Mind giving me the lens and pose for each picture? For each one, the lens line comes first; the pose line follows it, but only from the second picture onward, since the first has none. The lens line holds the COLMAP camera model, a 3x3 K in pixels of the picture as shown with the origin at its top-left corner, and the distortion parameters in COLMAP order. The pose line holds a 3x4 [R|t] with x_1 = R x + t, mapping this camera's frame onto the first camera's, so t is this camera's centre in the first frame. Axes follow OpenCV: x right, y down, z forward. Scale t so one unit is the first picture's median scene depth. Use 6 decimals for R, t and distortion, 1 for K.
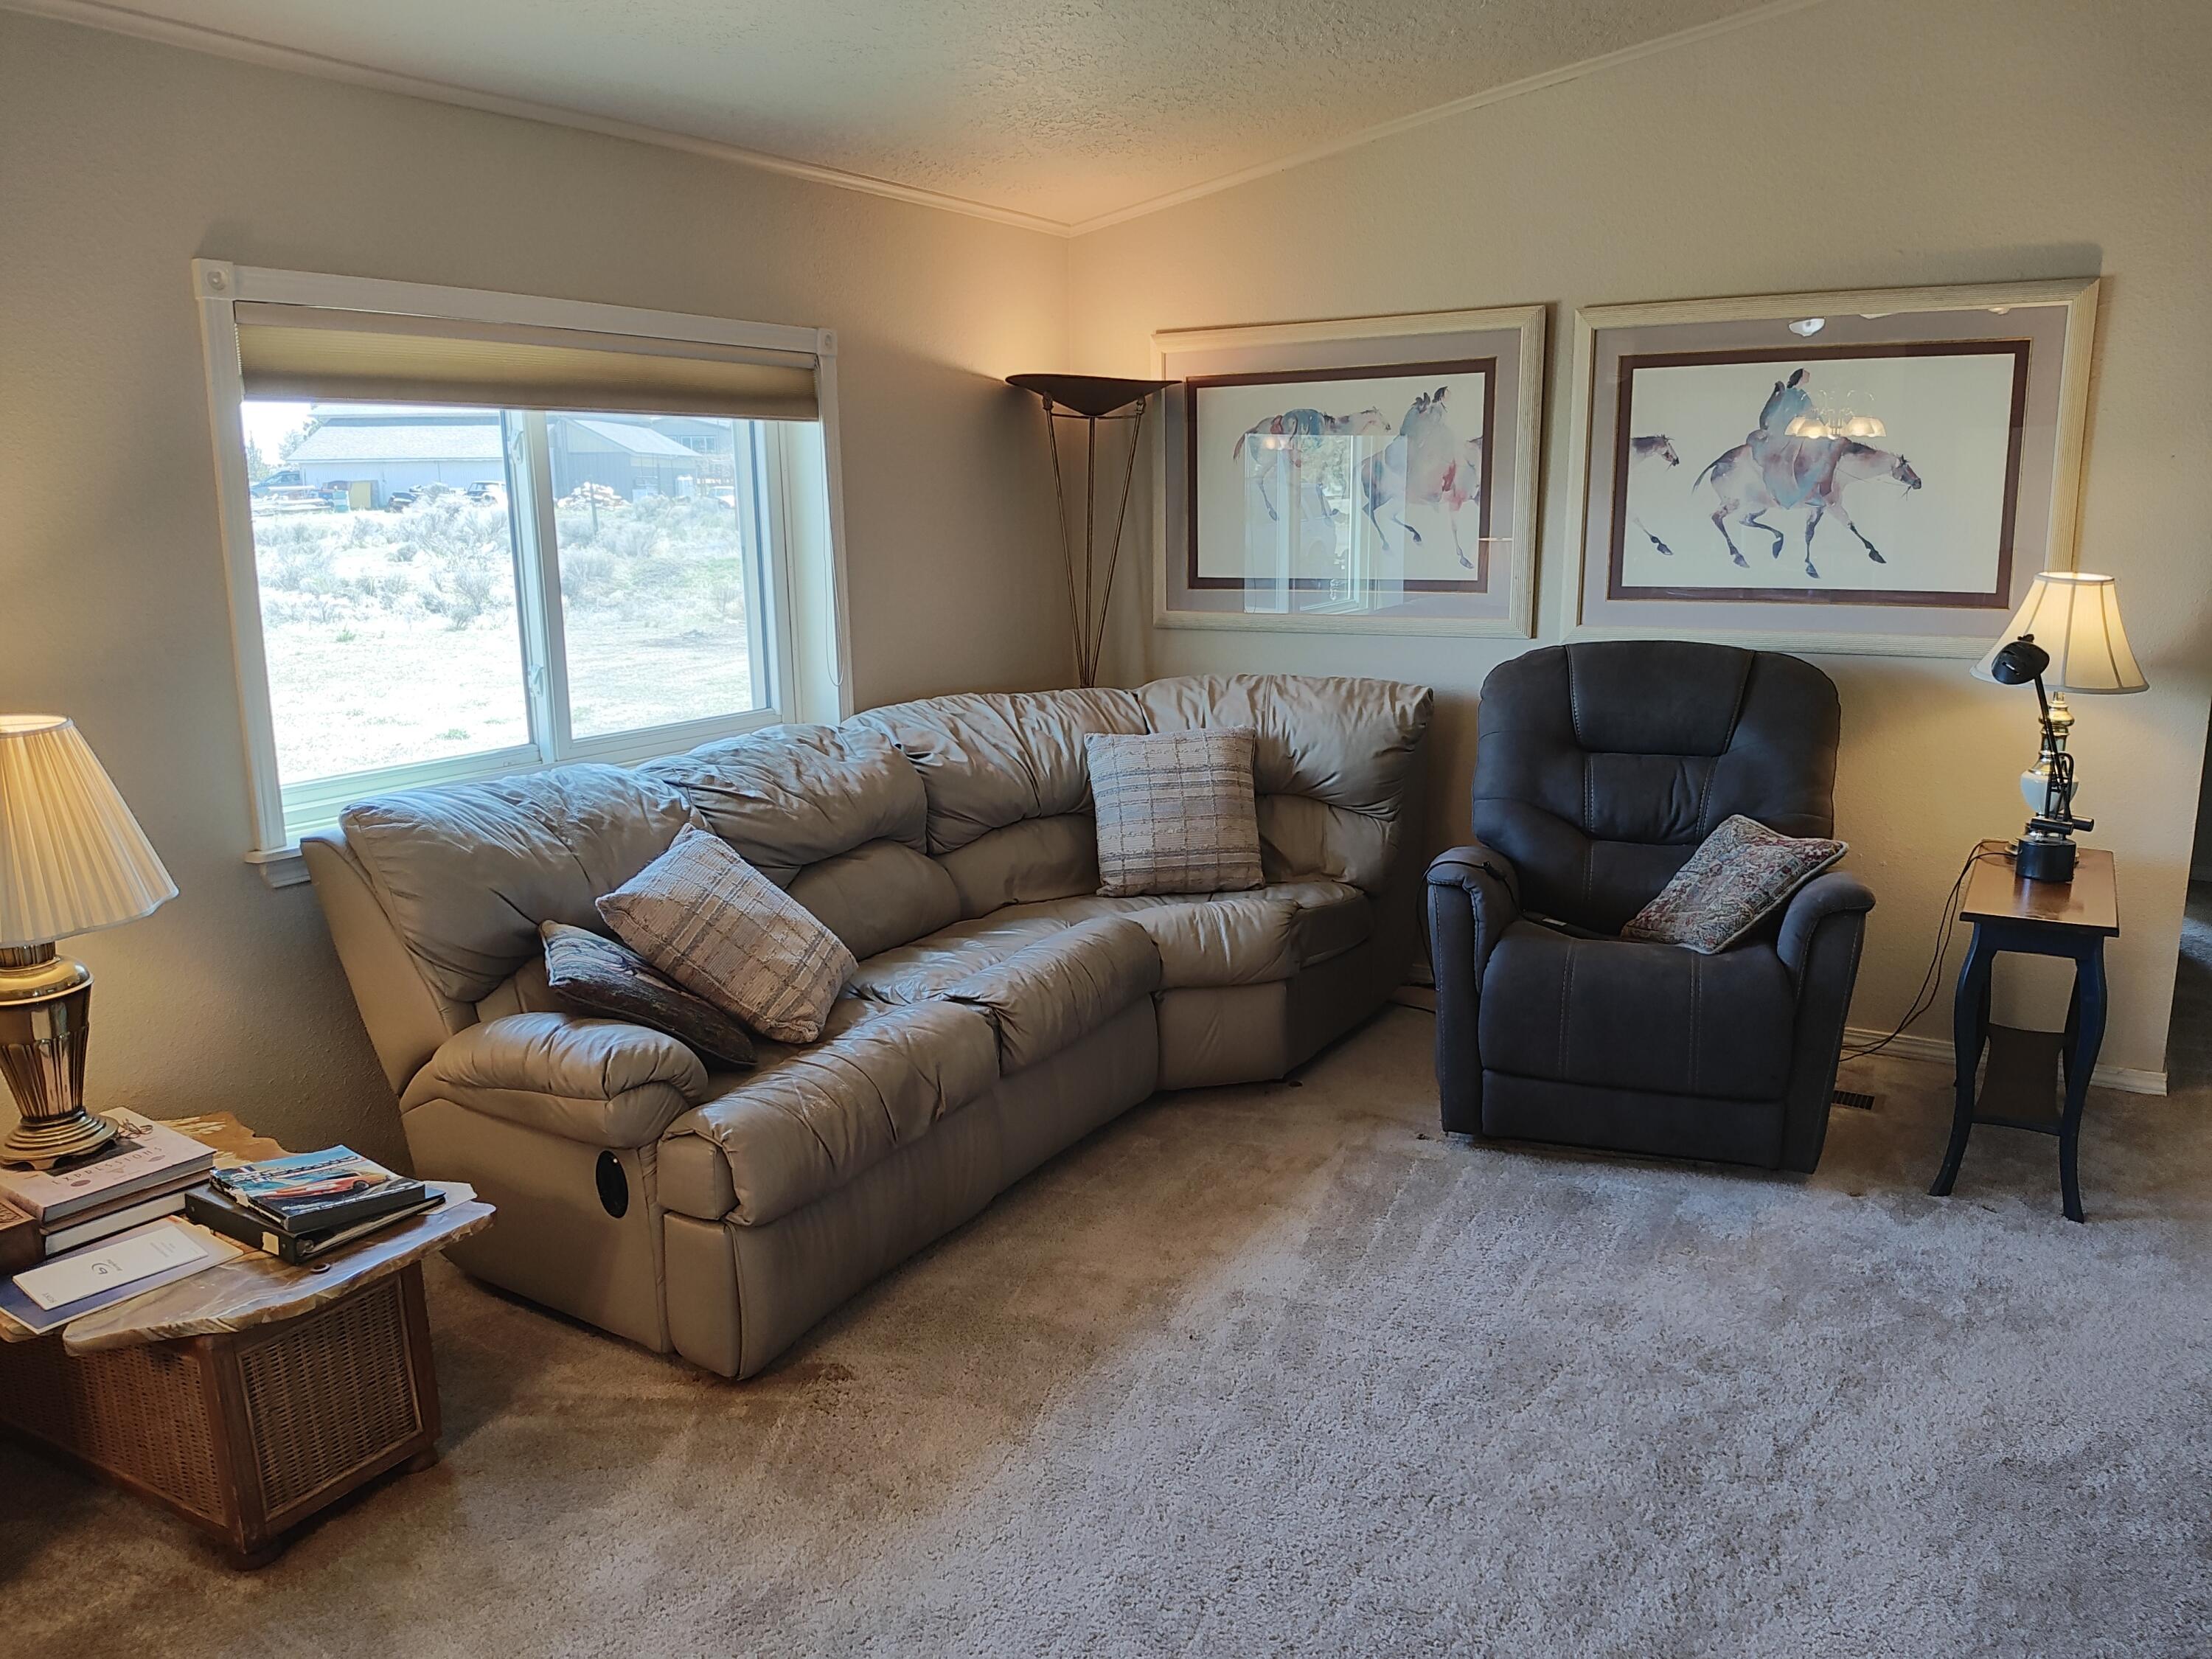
lens RADIAL K [[1658.8, 0, 1103.5], [0, 1658.8, 841.7], [0, 0, 1]] dist [0.120958, -0.243767]
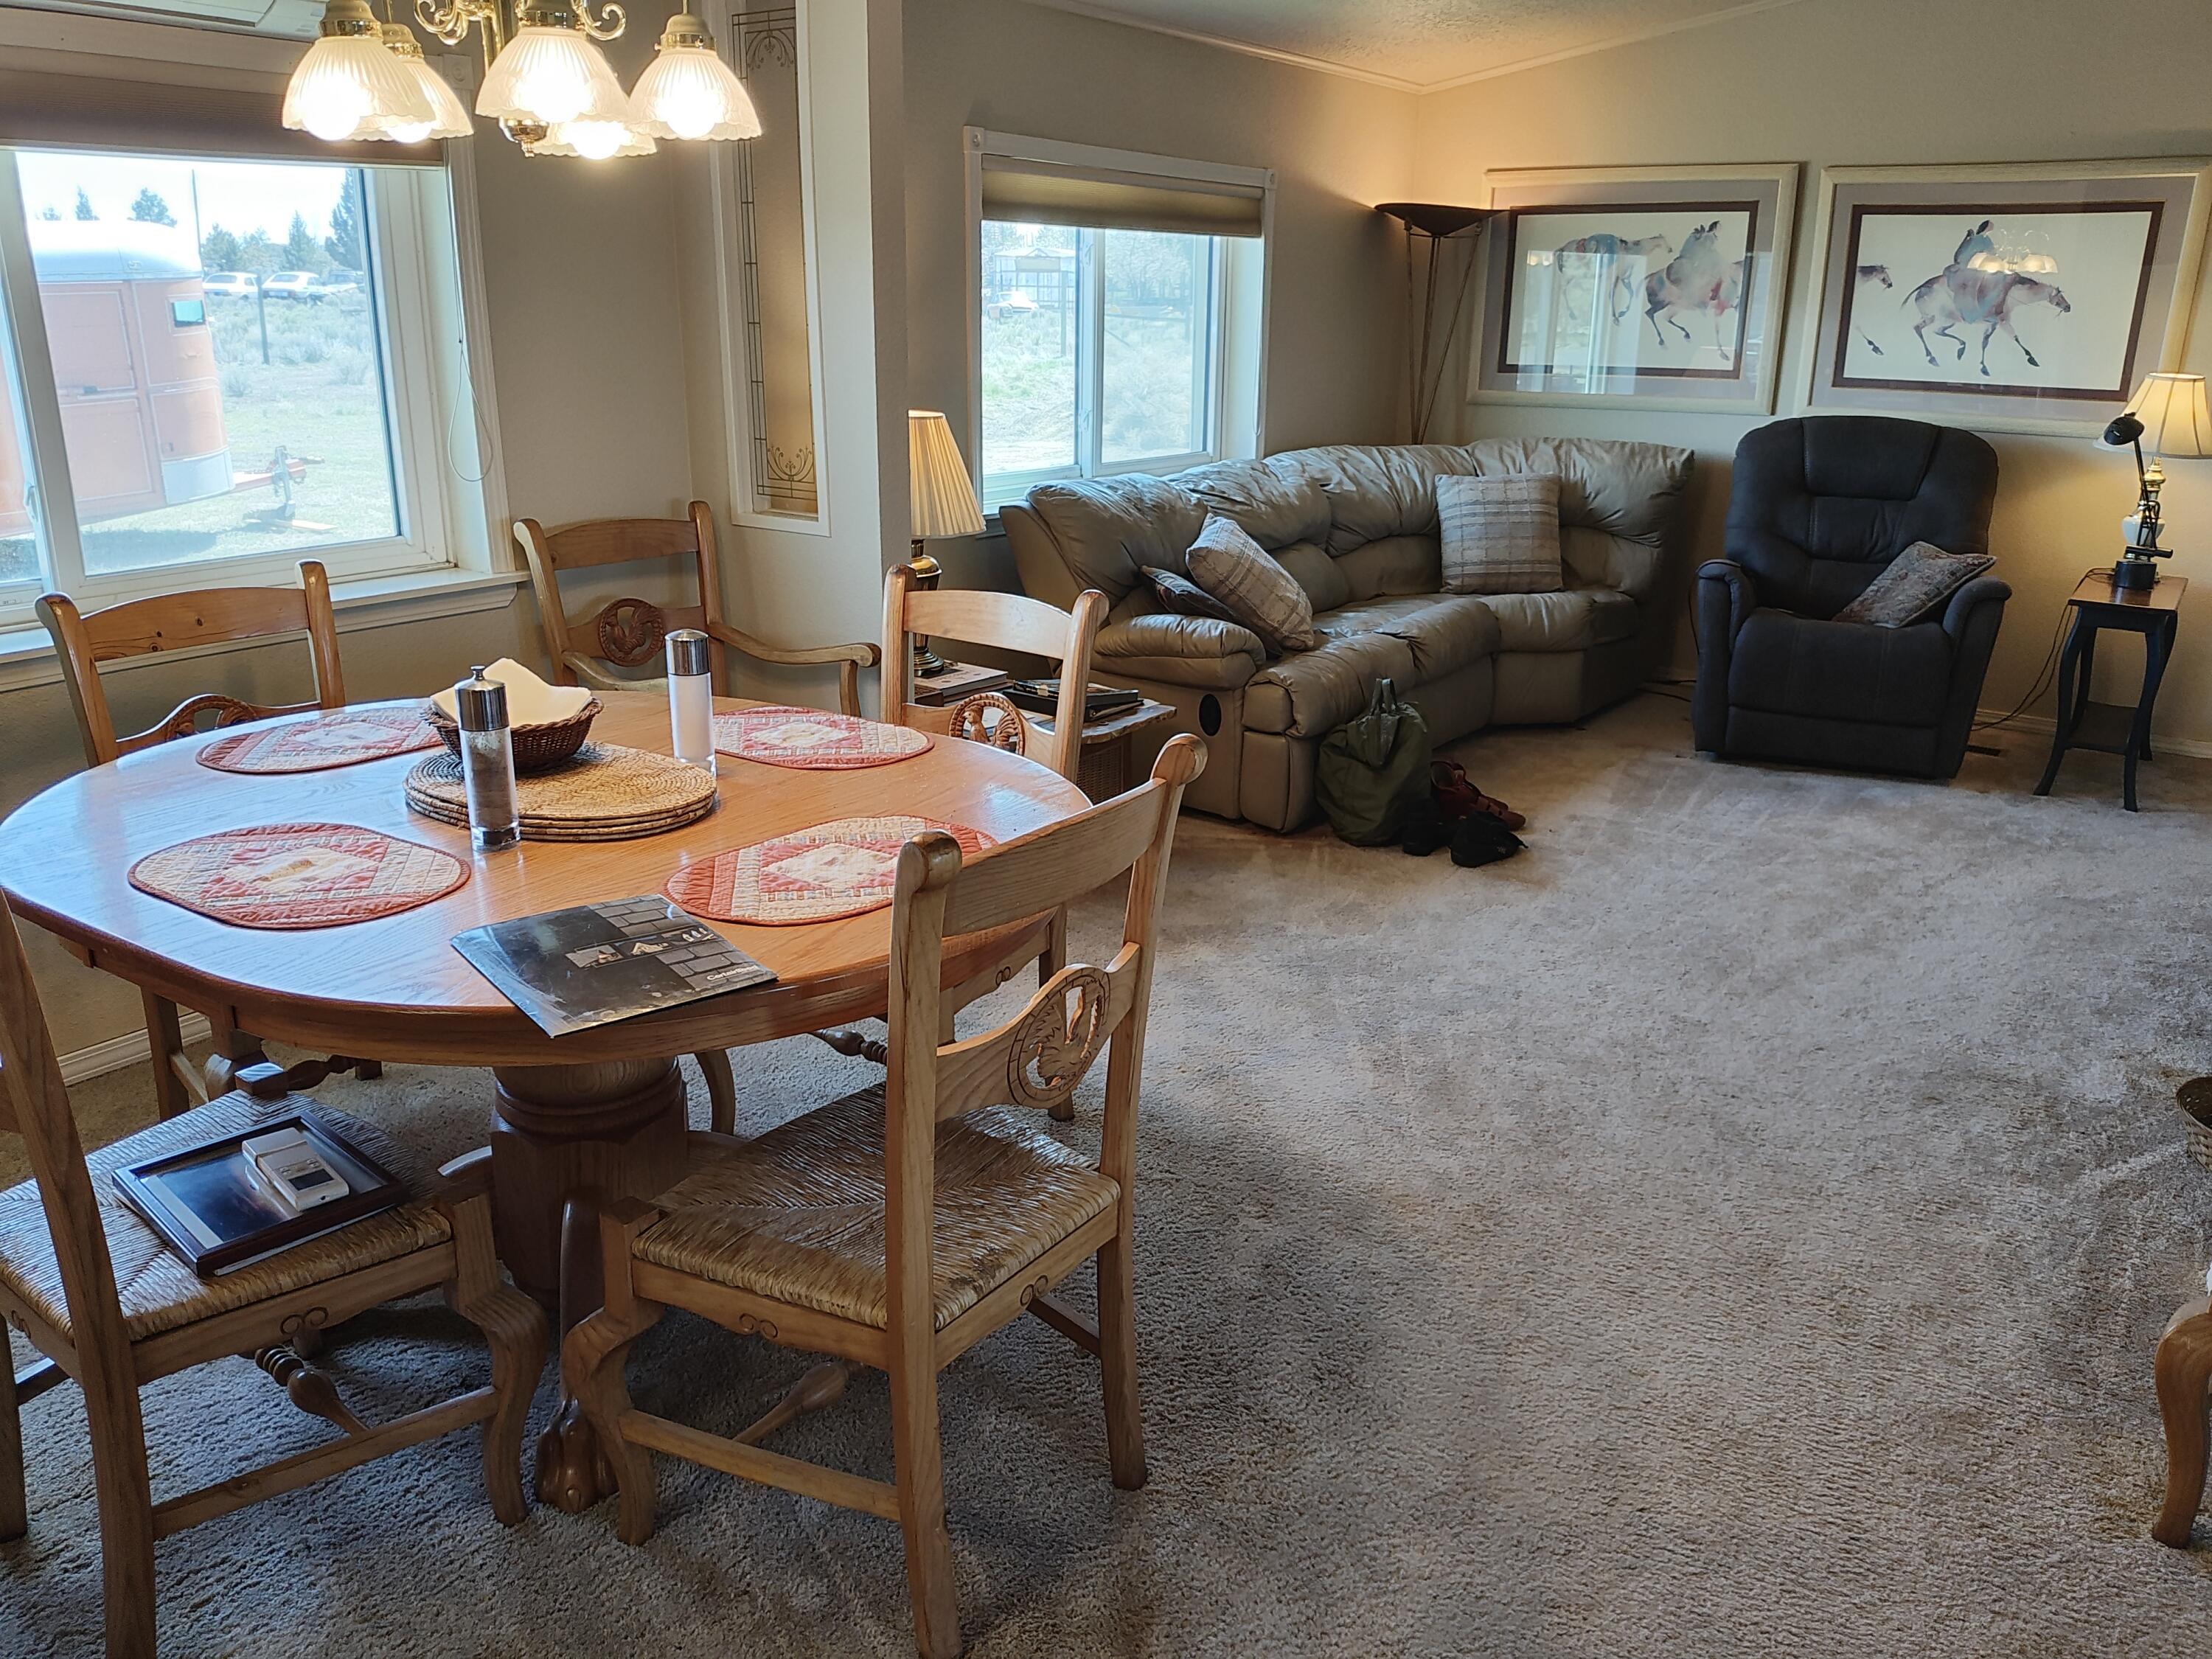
lens RADIAL K [[1700.7, 0, 1101.6], [0, 1700.7, 823.6], [0, 0, 1]] dist [0.123187, -0.261862]
pose [[0.997381, 0.045409, -0.056293, -0.204491], [-0.040318, 0.995260, 0.088501, 0.113281], [0.060045, -0.086000, 0.994484, -0.476040]]
